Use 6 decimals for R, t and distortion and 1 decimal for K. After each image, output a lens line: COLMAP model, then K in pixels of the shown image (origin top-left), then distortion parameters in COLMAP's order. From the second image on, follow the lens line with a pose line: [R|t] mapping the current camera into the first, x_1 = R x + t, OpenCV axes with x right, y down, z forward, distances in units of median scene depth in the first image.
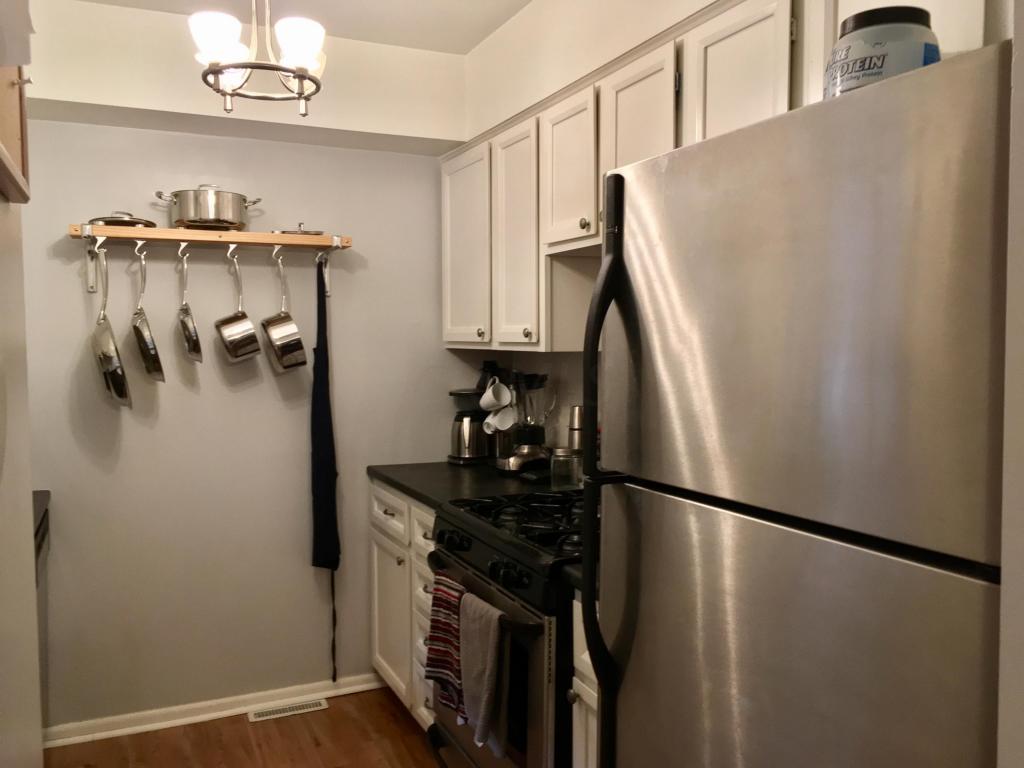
lens RADIAL K [[871.8, 0, 512.0], [0, 871.8, 384.0], [0, 0, 1]] dist [0.036612, -0.018082]
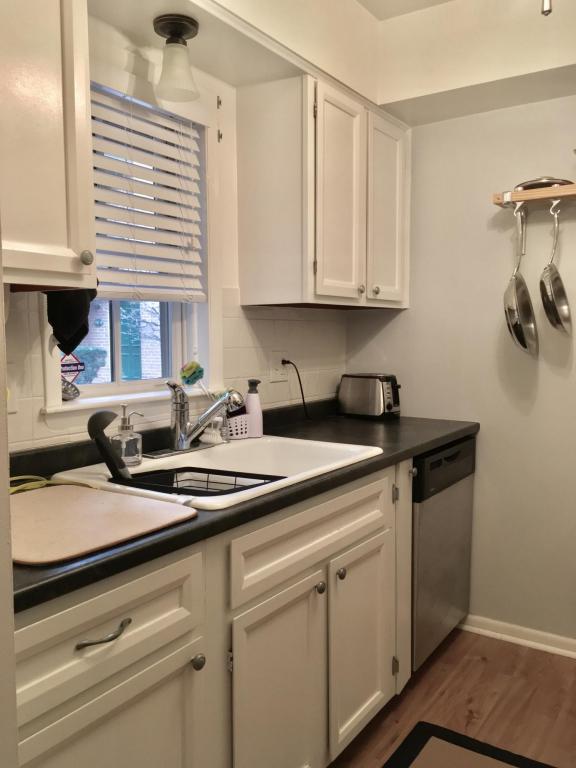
lens RADIAL K [[653.8, 0, 288.0], [0, 653.8, 384.0], [0, 0, 1]] dist [0.036612, -0.018082]
pose [[0.530675, 0.063349, -0.845205, 0.095234], [-0.034745, 0.997991, 0.052985, 0.029124], [0.846863, 0.001249, 0.531810, 0.299176]]
